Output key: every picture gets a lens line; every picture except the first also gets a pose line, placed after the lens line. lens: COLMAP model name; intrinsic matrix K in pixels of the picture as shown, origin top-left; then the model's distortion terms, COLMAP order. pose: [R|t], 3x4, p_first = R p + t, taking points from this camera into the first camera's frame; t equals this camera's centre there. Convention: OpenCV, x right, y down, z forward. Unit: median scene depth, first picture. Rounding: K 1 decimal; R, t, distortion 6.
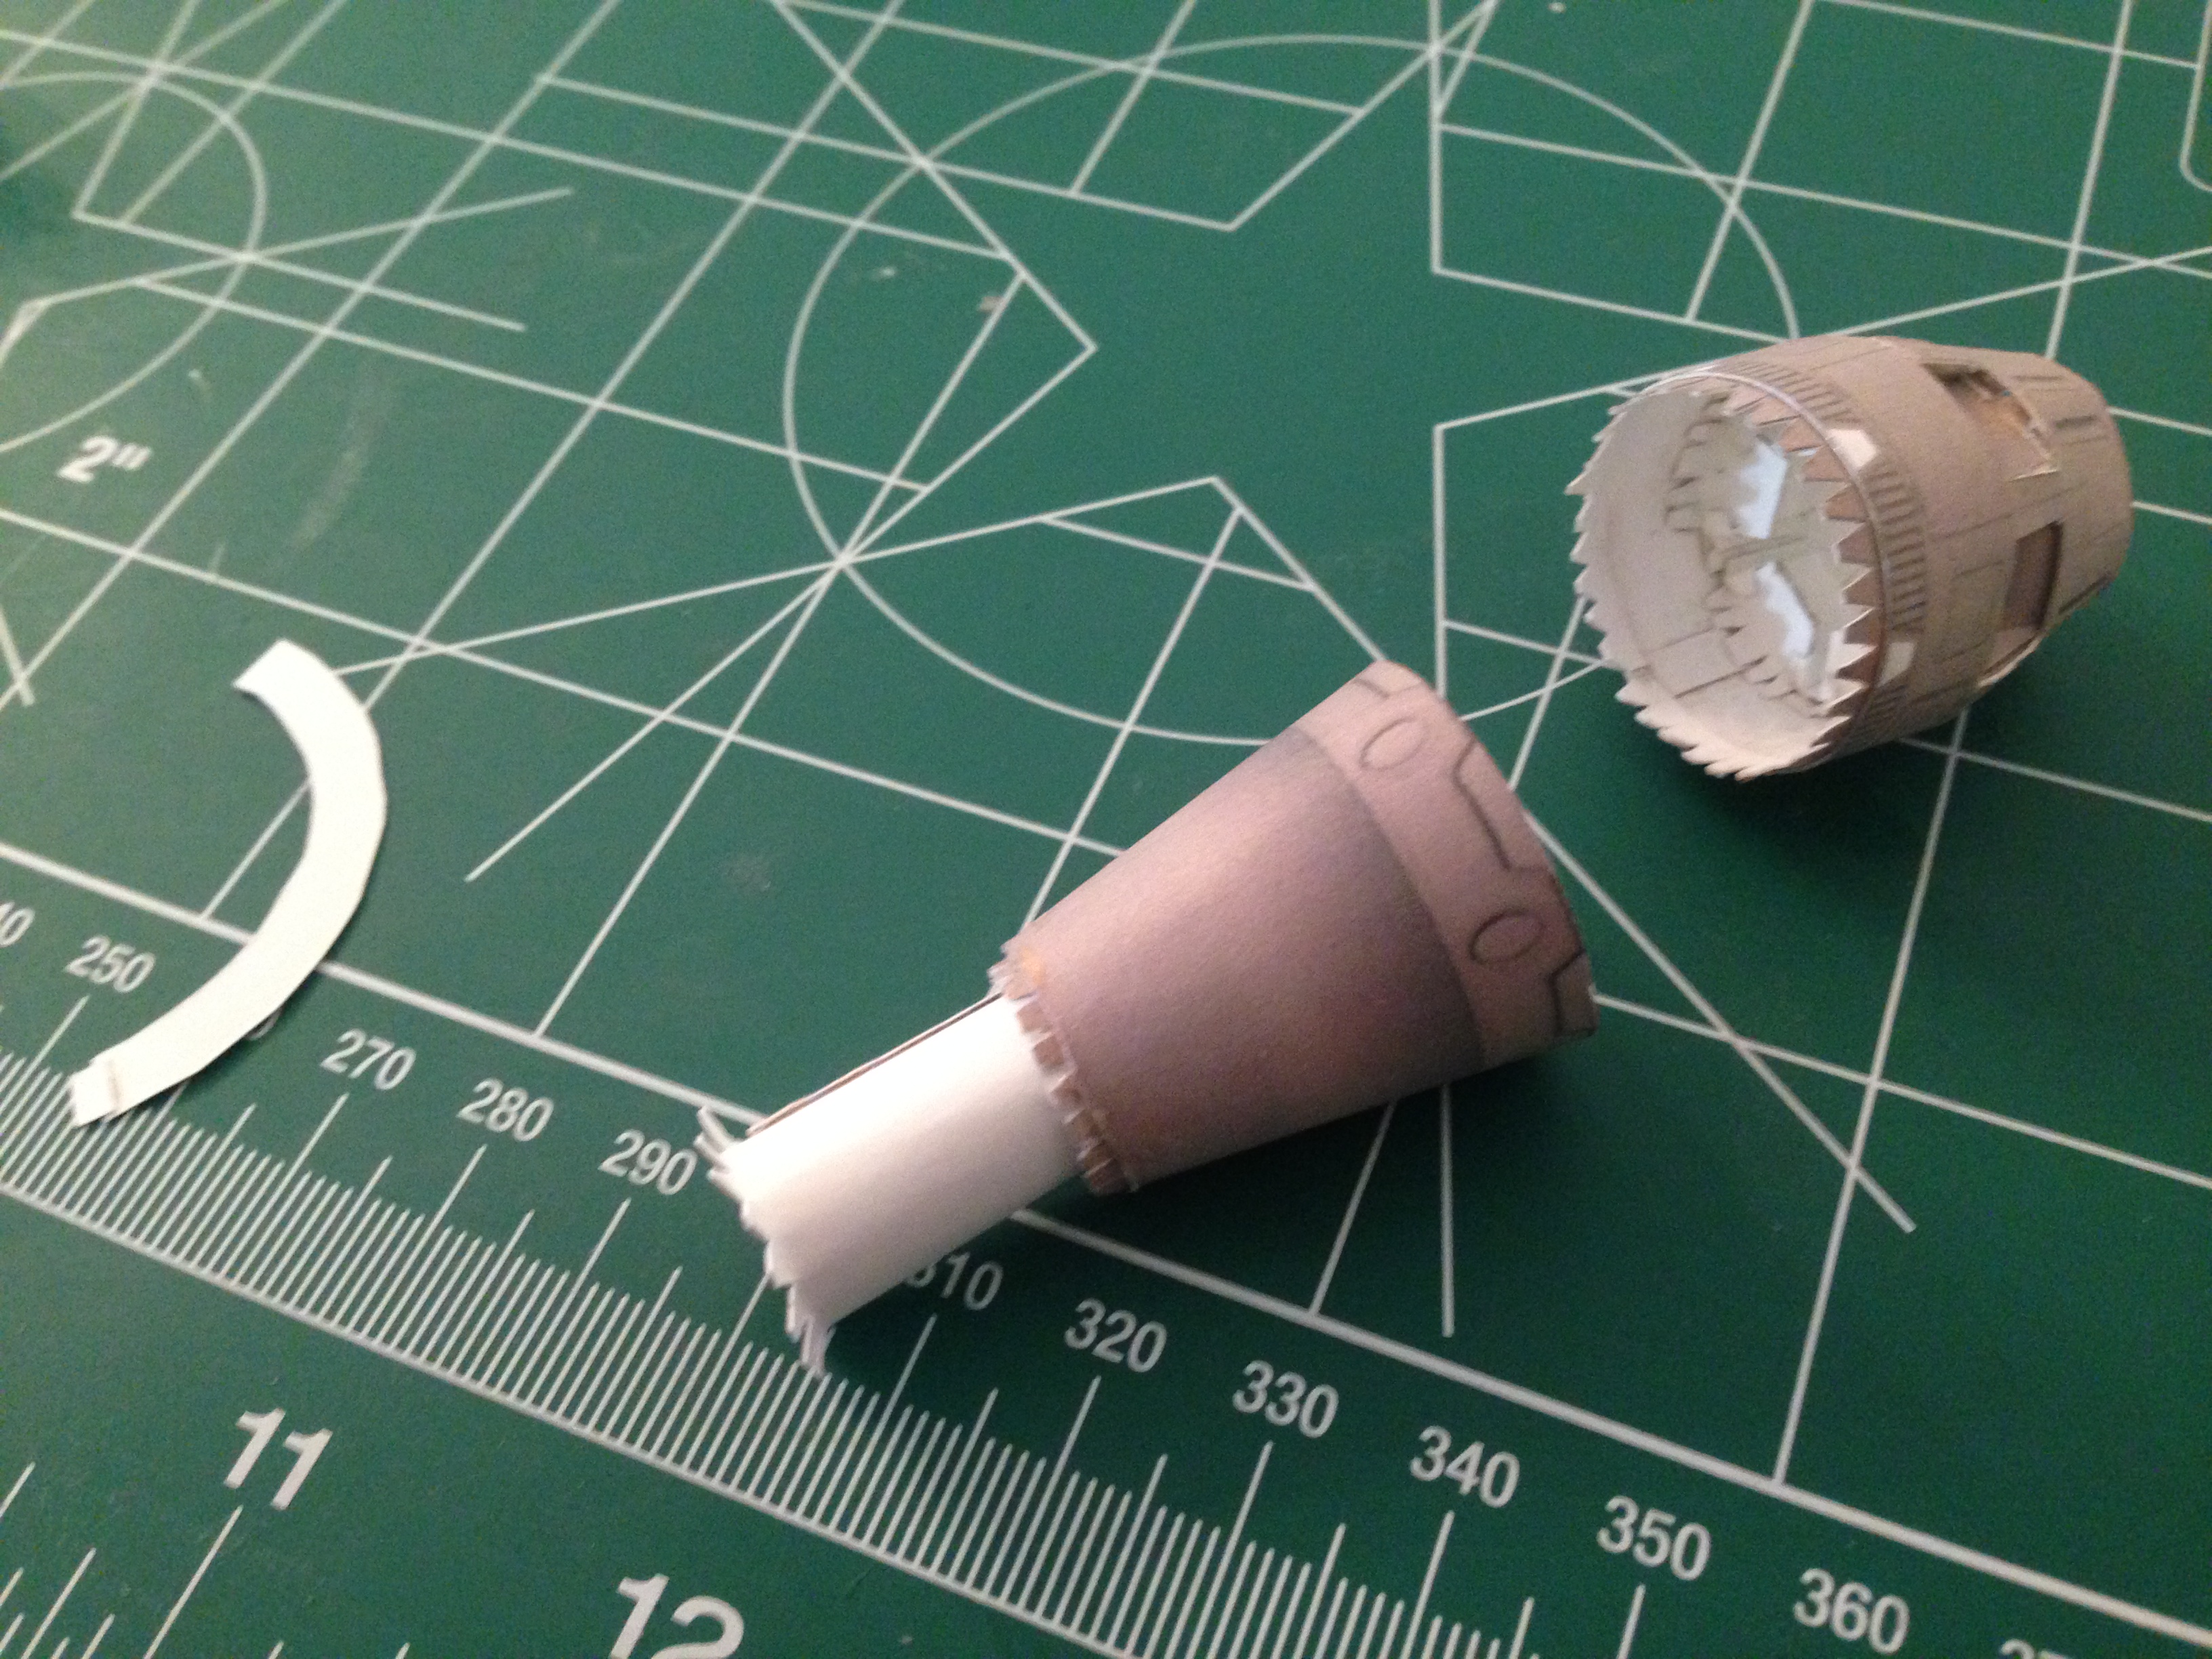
lens RADIAL K [[2103.7, 0, 1106.0], [0, 2103.7, 829.5], [0, 0, 1]] dist [0.064196, -0.157436]
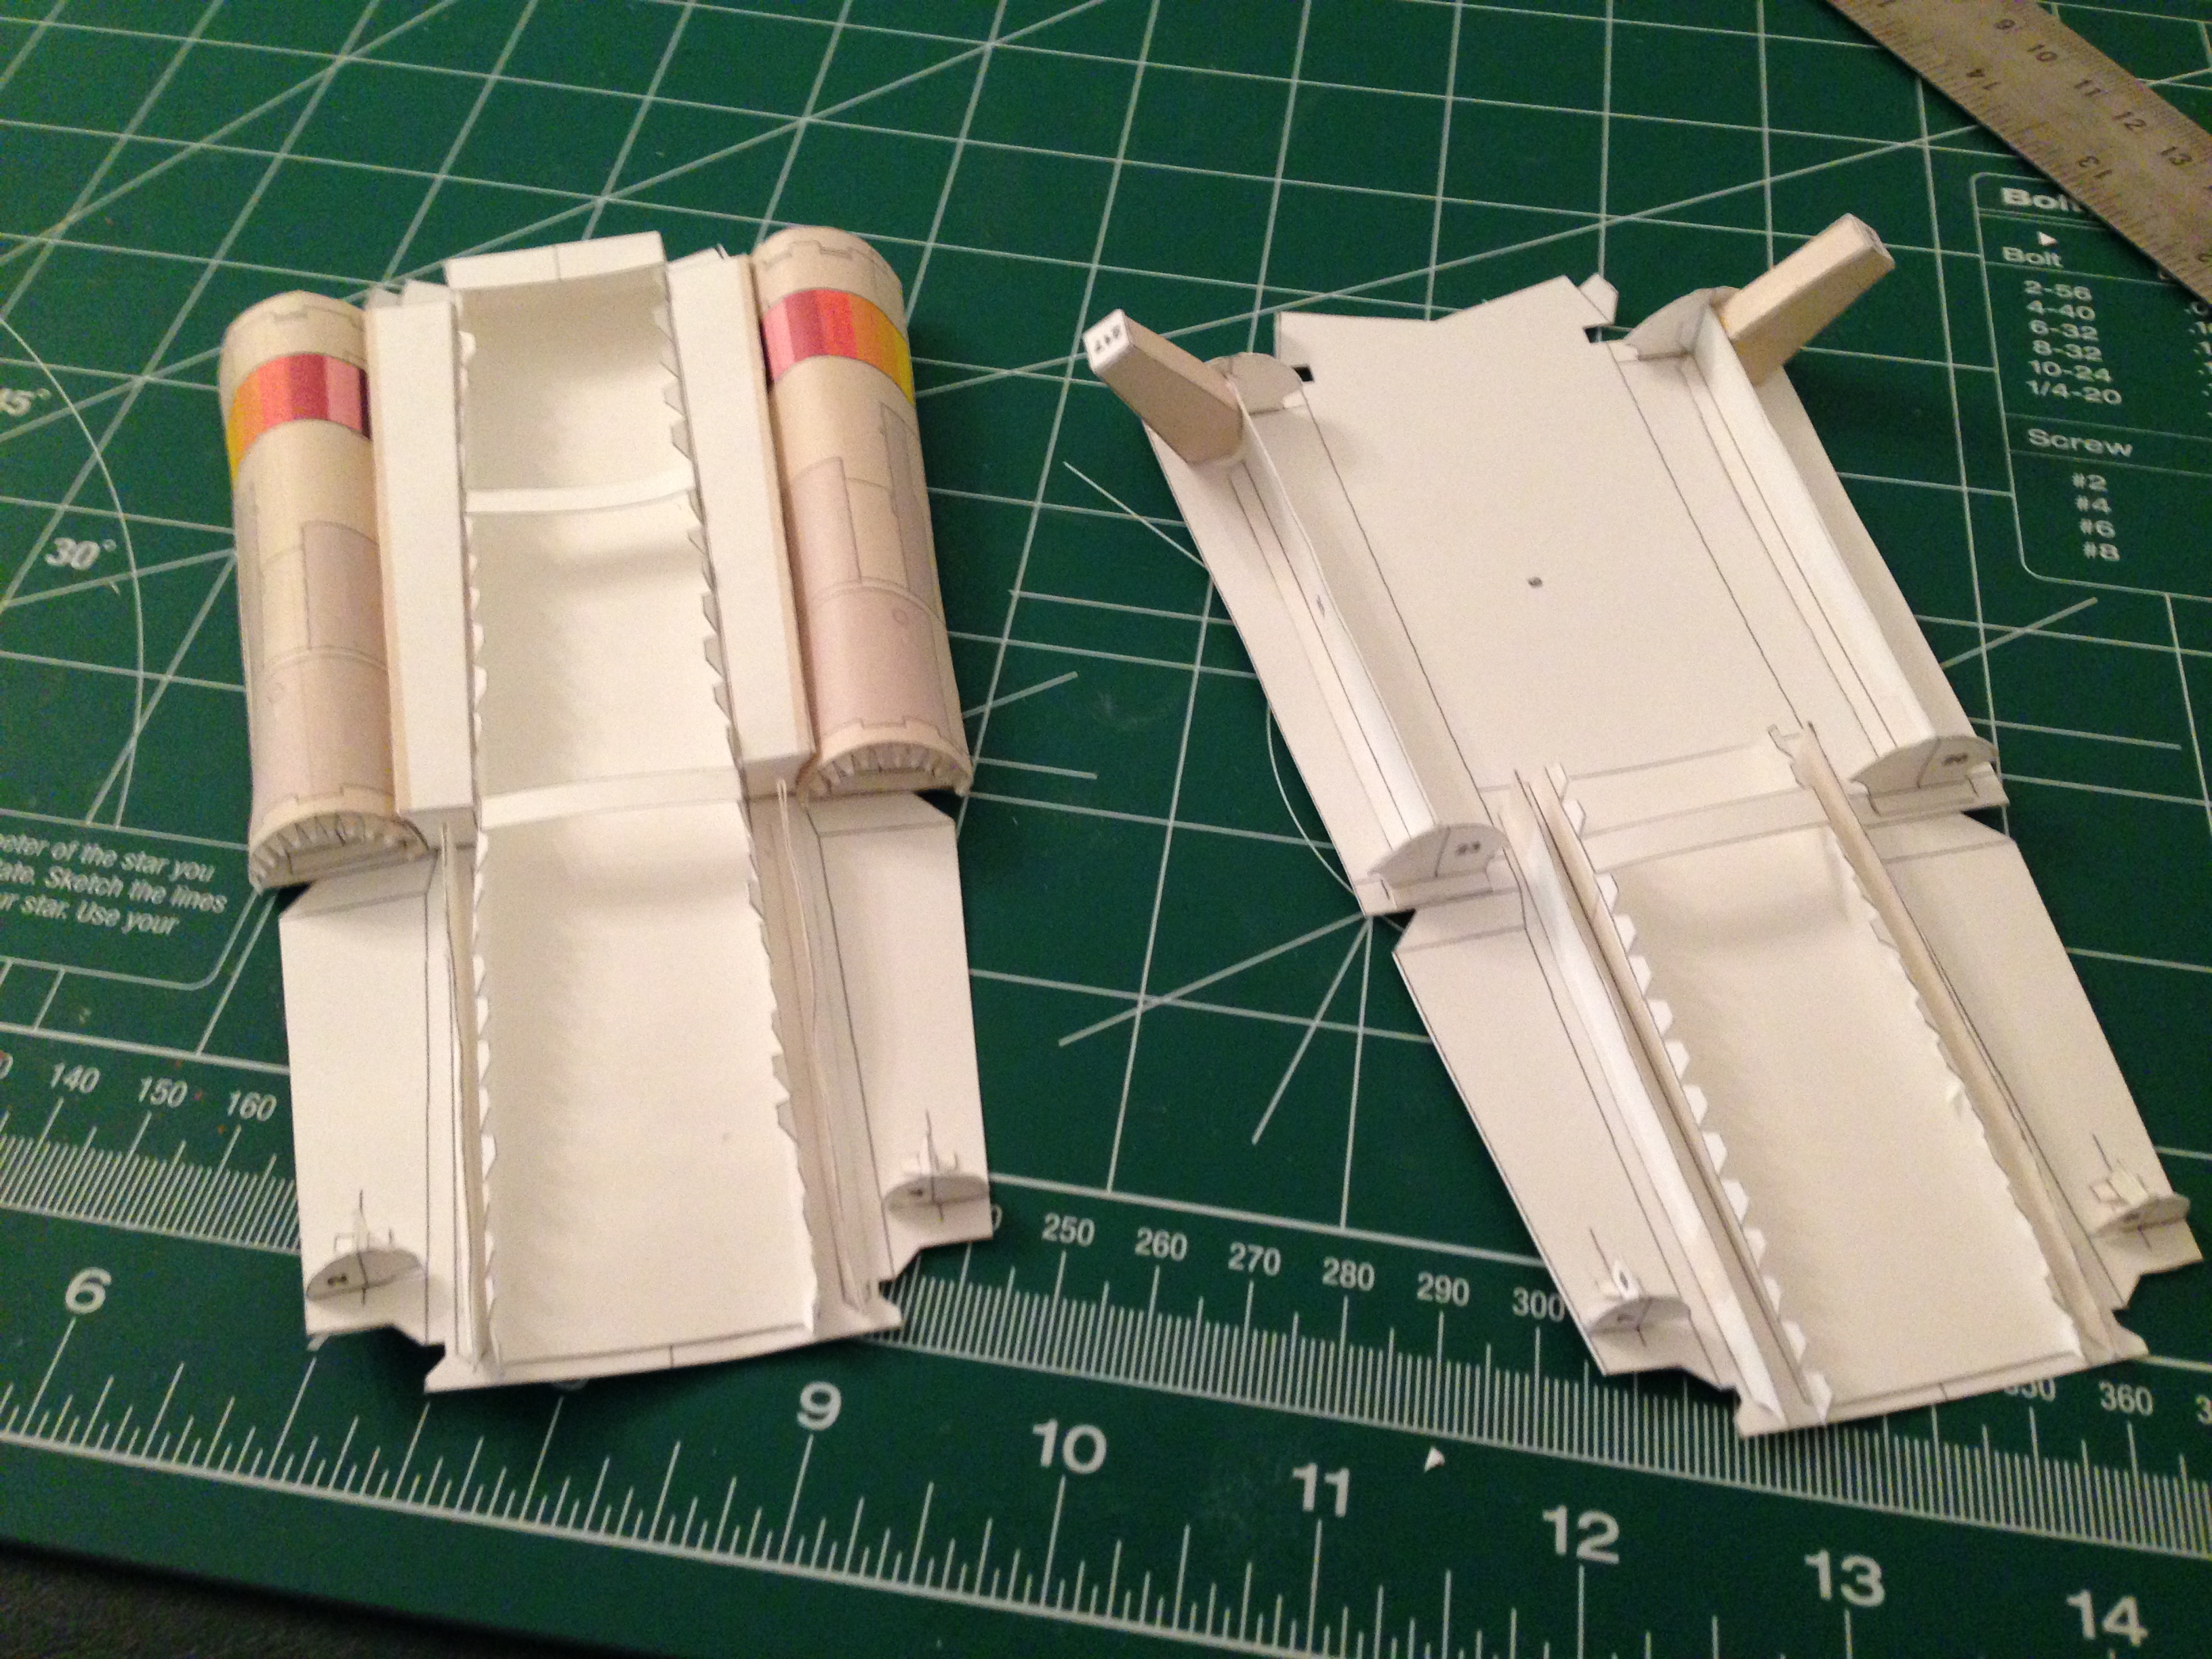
lens RADIAL K [[2048.2, 0, 1093.1], [0, 2048.2, 836.8], [0, 0, 1]] dist [0.128188, -0.280223]
pose [[0.965572, -0.131972, 0.224173, -0.696433], [0.136626, 0.990608, -0.005306, -0.207591], [-0.221367, 0.035751, 0.974535, -0.529831]]
